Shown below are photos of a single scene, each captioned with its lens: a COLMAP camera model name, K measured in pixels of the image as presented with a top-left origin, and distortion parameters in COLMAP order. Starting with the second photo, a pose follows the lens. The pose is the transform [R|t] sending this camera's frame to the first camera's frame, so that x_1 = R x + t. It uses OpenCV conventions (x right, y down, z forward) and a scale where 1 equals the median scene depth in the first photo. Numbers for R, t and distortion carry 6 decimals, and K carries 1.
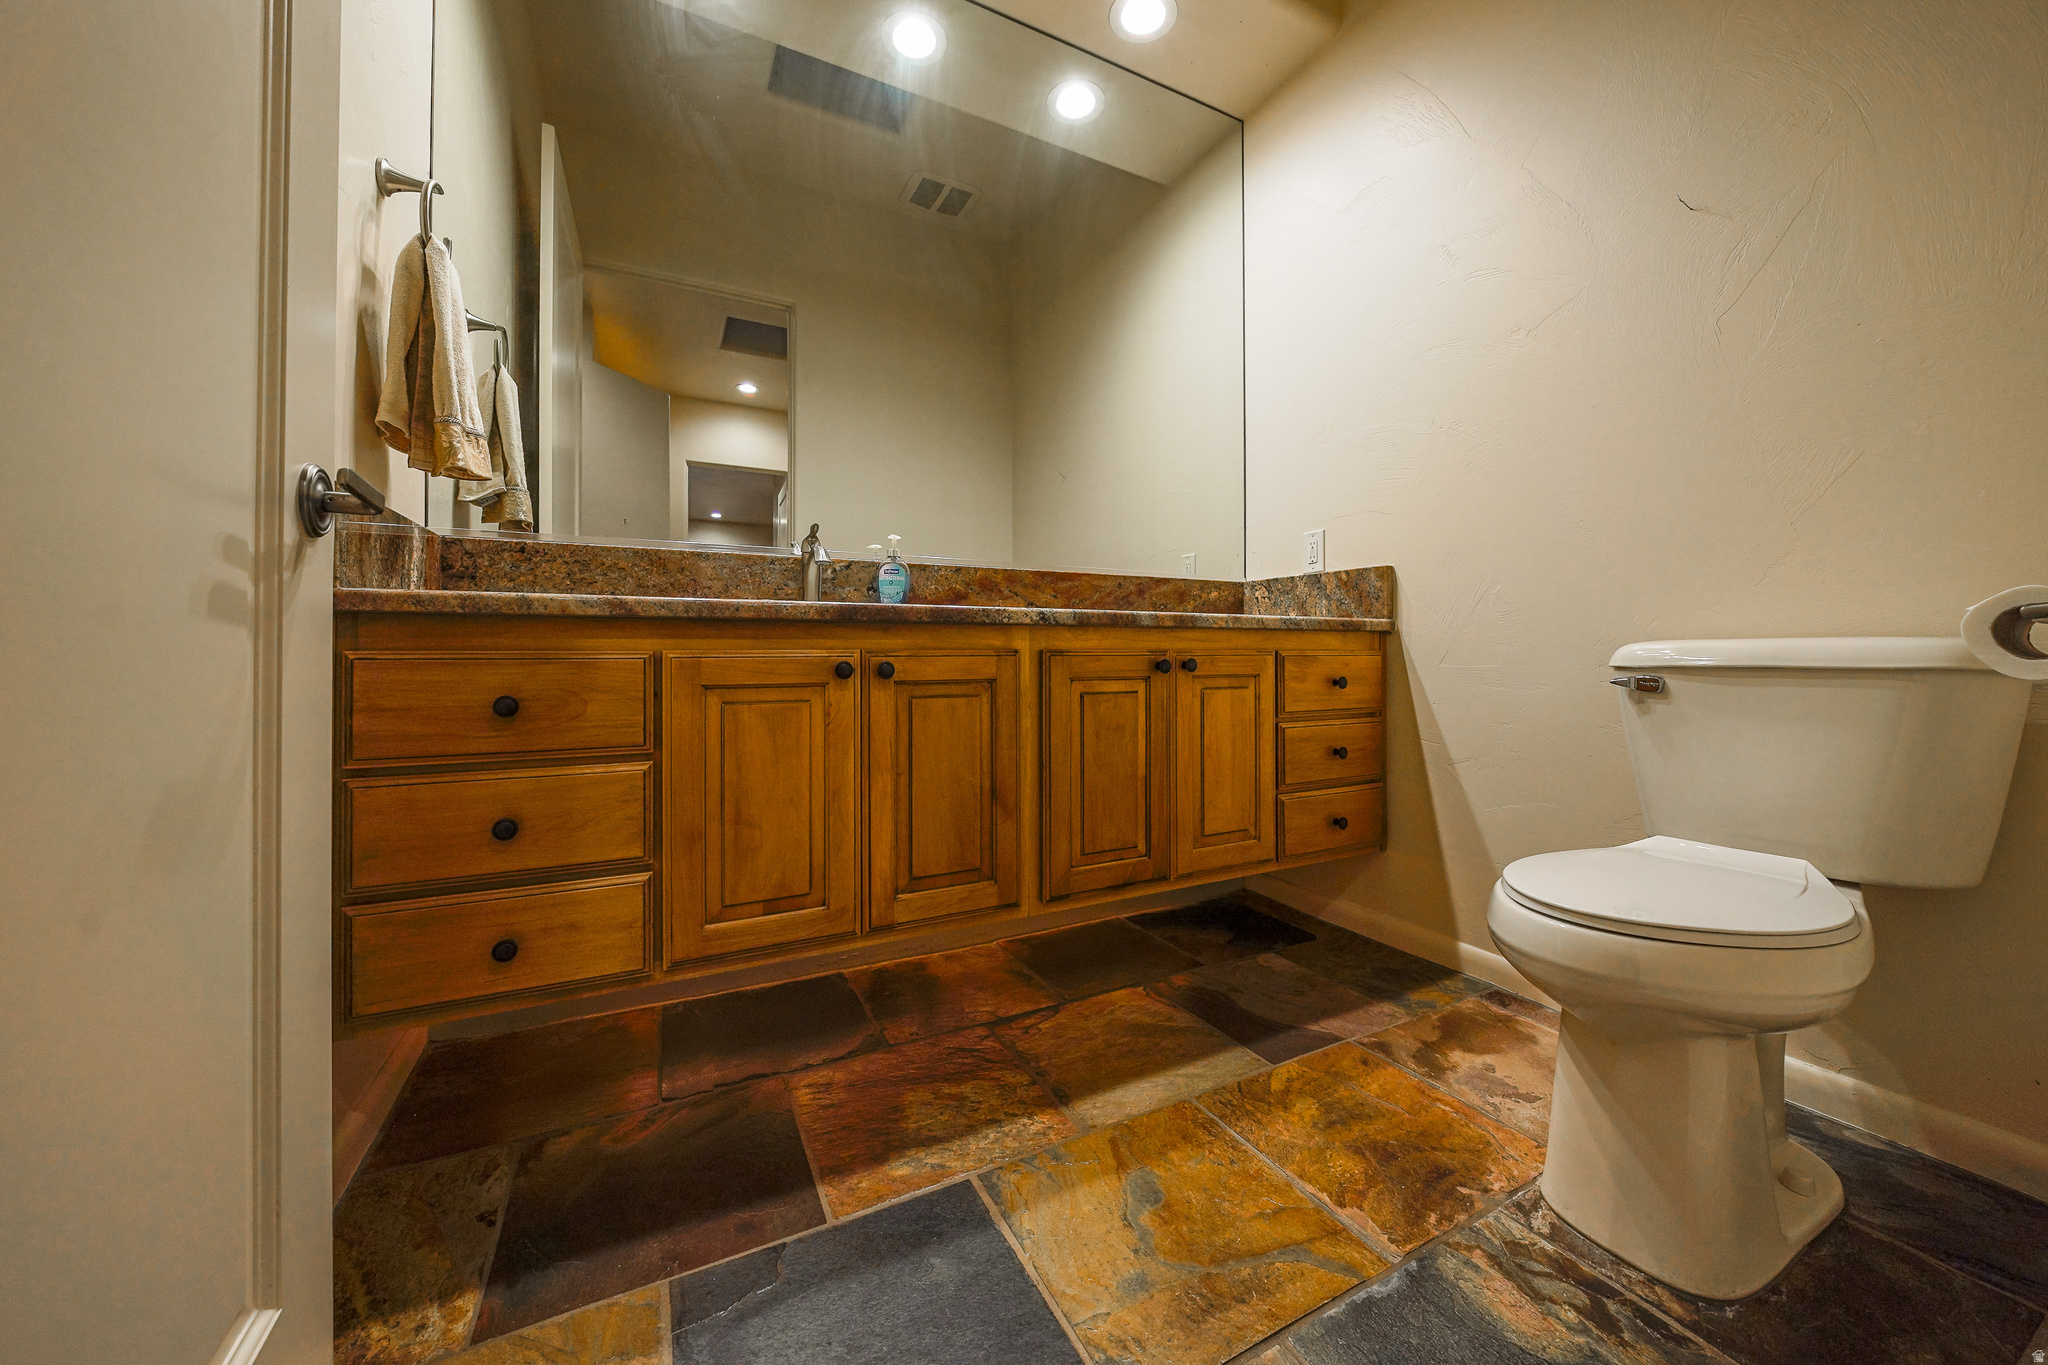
lens RADIAL K [[726.4, 0, 1026.7], [0, 726.4, 665.5], [0, 0, 1]] dist [0.002711, -0.000245]
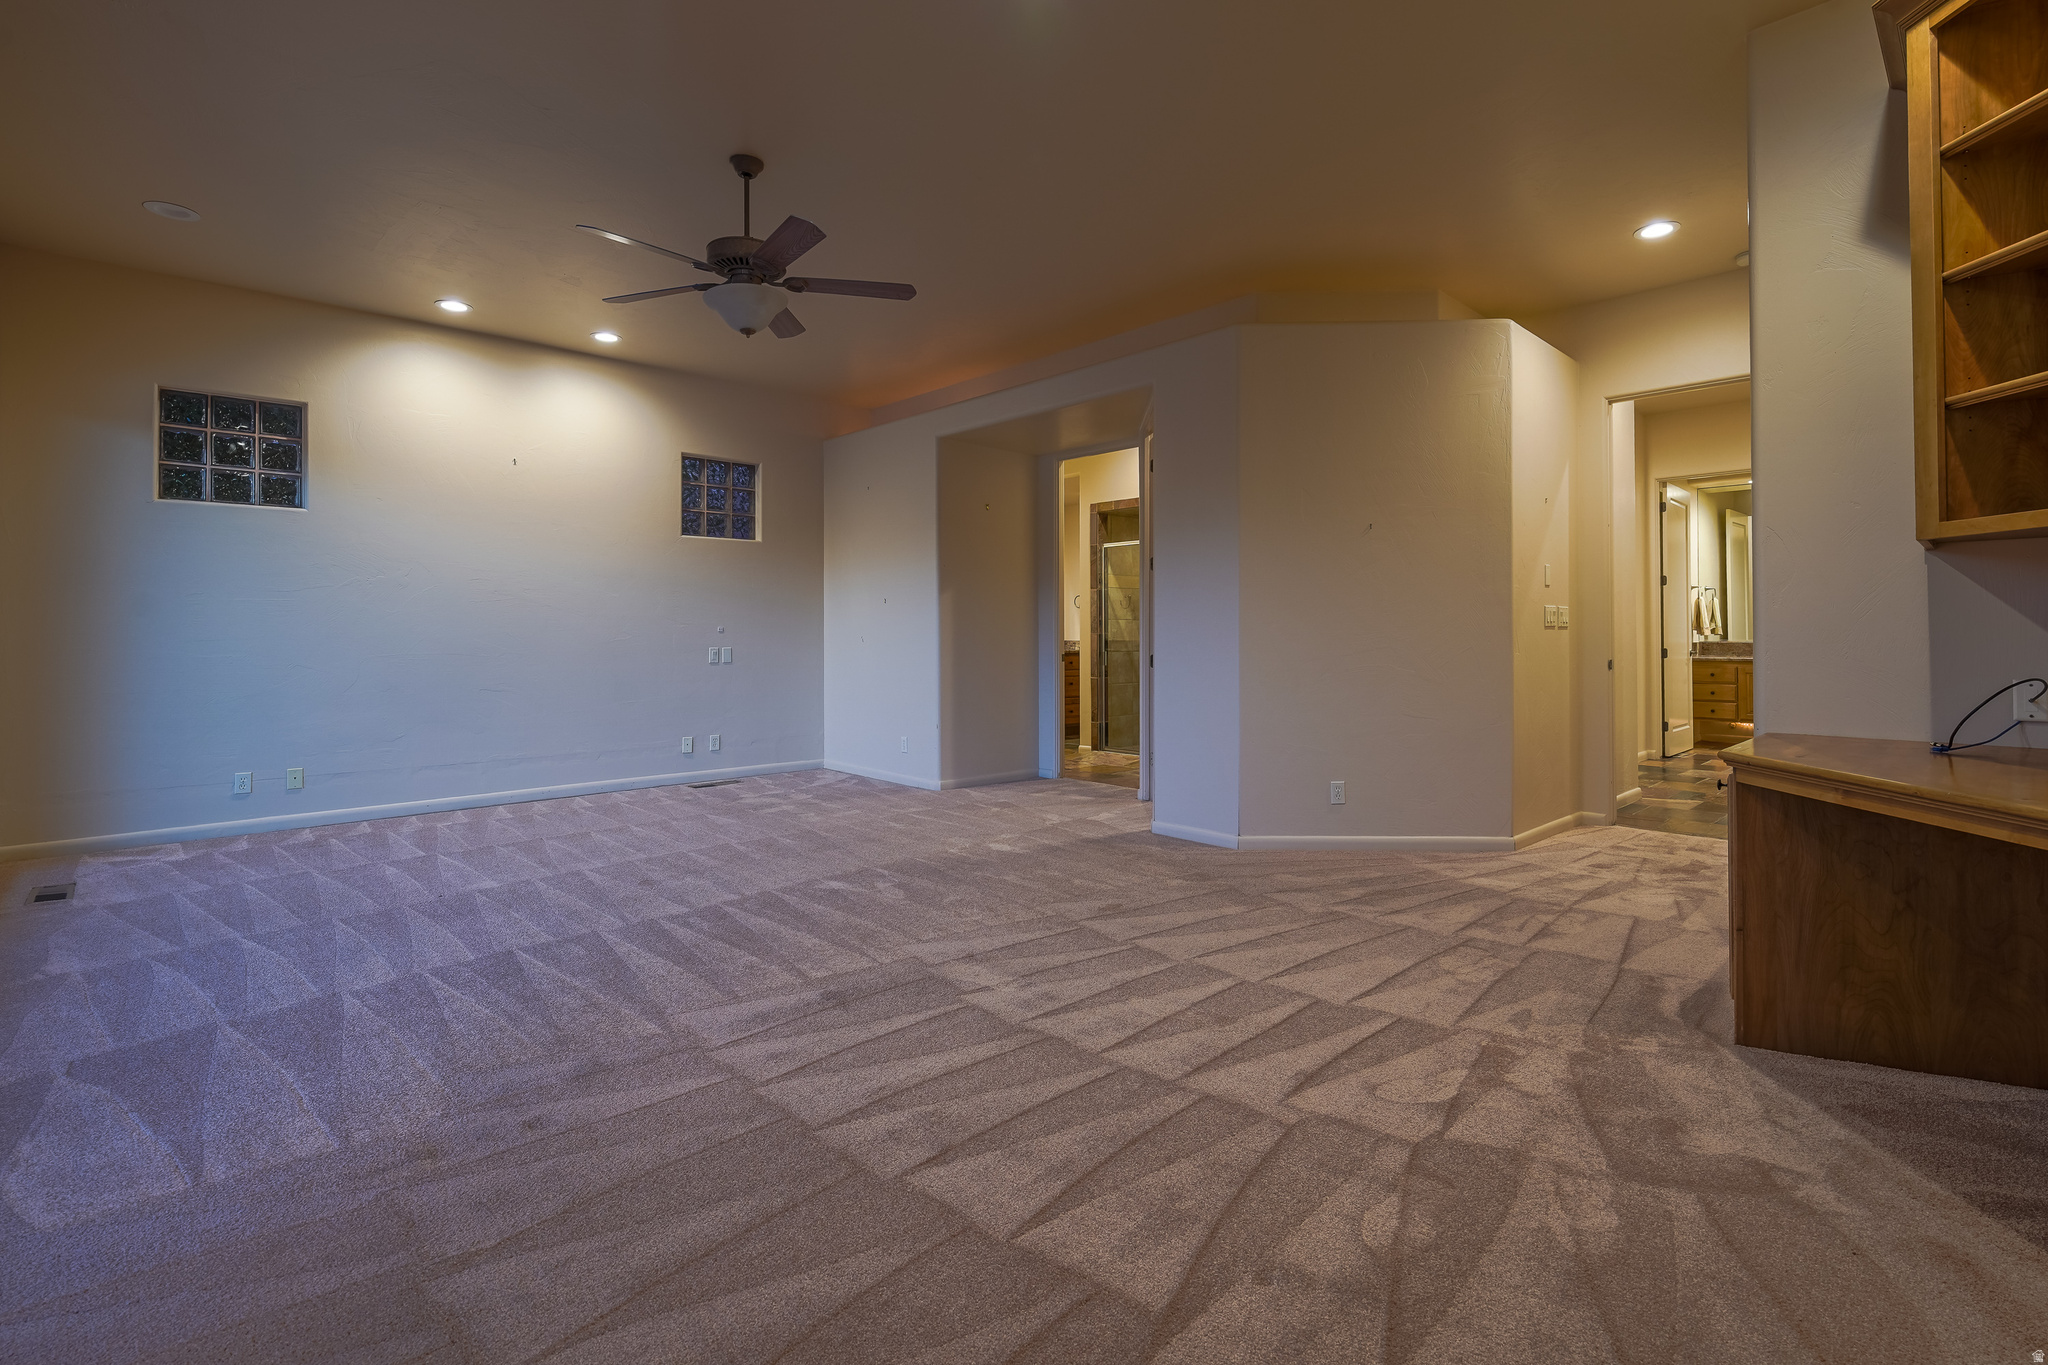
lens RADIAL K [[932.2, 0, 1028.2], [0, 932.2, 666.1], [0, 0, 1]] dist [-0.002206, -0.000150]
pose [[0.285044, 0.000179, -0.958514, 5.271195], [0.001701, 0.999998, 0.000693, -0.037868], [0.958513, -0.001828, 0.285043, -6.912992]]
